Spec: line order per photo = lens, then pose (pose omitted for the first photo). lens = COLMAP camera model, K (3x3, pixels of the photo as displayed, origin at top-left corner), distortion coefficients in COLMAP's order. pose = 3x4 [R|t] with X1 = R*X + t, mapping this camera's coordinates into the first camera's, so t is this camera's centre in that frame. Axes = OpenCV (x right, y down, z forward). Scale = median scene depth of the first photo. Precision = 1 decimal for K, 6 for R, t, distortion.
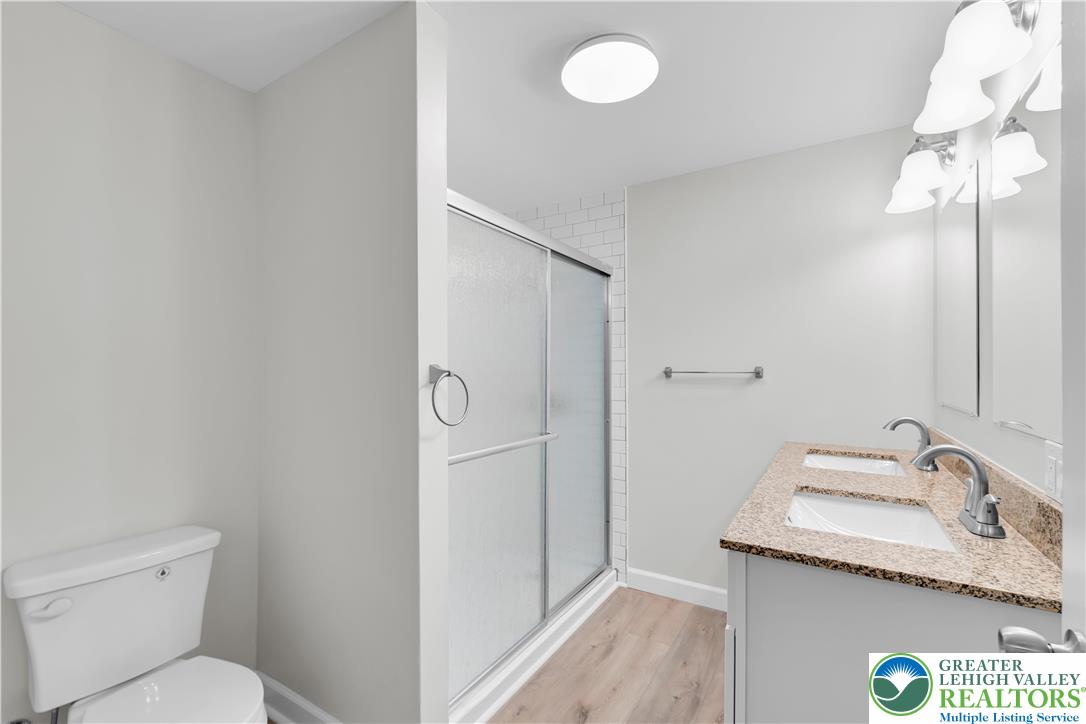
lens RADIAL K [[461.3, 0, 538.7], [0, 461.3, 367.3], [0, 0, 1]] dist [0.000286, -0.000171]
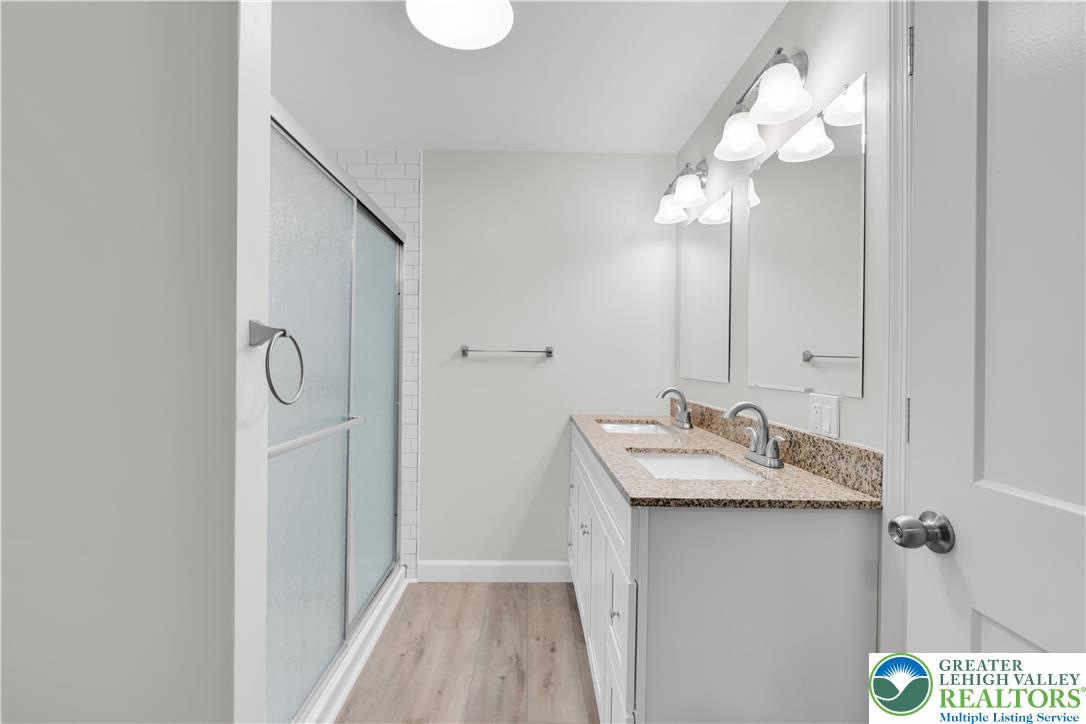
lens RADIAL K [[472.9, 0, 524.9], [0, 472.9, 358.9], [0, 0, 1]] dist [0.001326, 0.000111]
pose [[0.845362, 0.015281, 0.533975, -0.176159], [-0.018457, 0.999829, 0.000607, 0.030517], [-0.533875, -0.010368, 0.845500, 0.109491]]
